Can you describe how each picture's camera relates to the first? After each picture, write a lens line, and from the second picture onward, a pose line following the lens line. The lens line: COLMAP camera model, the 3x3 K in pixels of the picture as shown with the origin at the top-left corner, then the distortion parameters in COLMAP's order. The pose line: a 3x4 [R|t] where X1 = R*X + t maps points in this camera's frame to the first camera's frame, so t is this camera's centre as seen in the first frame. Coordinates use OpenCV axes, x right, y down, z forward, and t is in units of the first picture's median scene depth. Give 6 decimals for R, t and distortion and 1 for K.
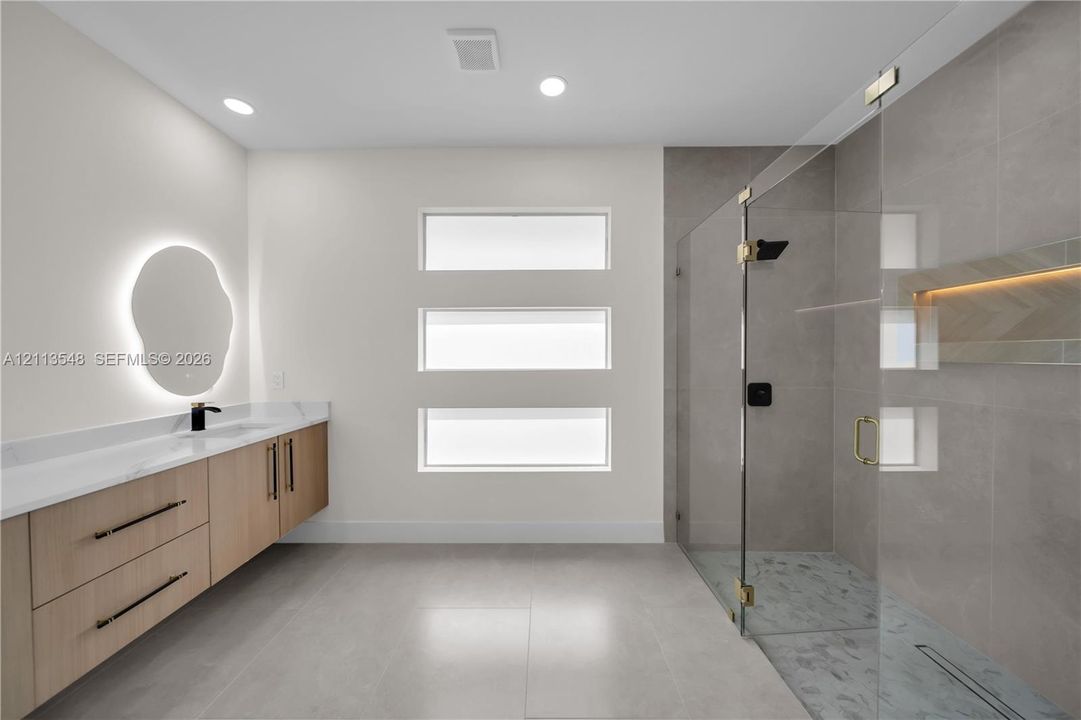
lens RADIAL K [[374.8, 0, 541.9], [0, 374.8, 360.5], [0, 0, 1]] dist [0.000874, 0.000037]
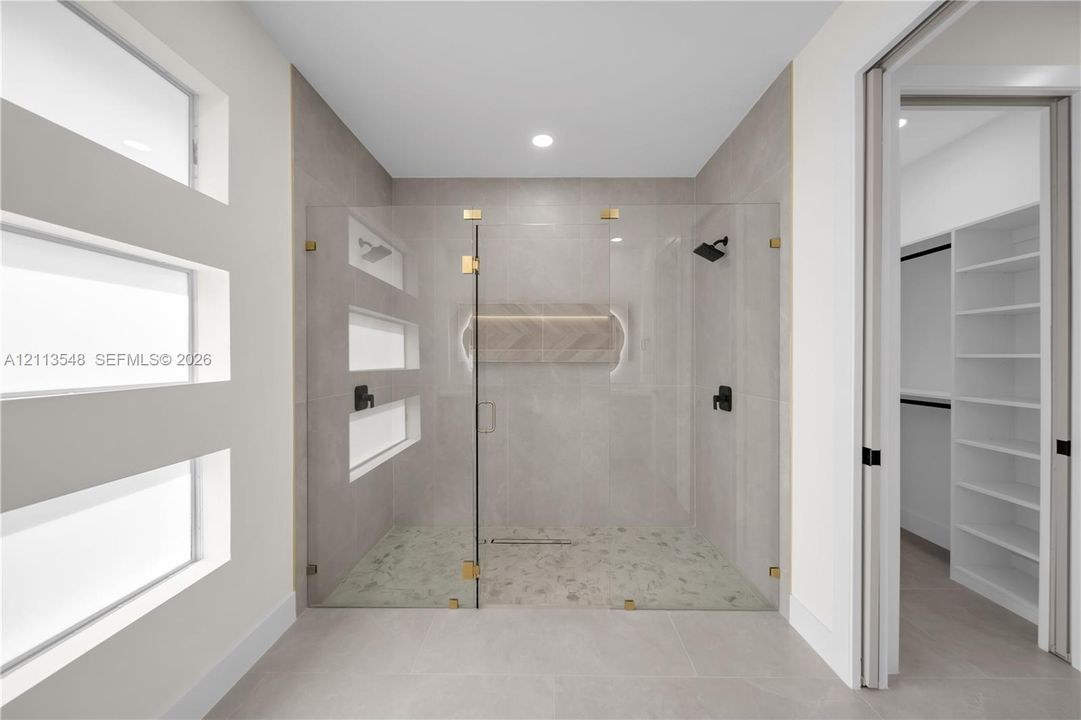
lens RADIAL K [[374.8, 0, 541.9], [0, 374.8, 360.5], [0, 0, 1]] dist [0.000874, 0.000037]
pose [[0.004173, 0.001503, 0.999990, -0.387413], [0.015467, 0.999879, -0.001567, 0.004061], [-0.999872, 0.015473, 0.004149, 0.530721]]
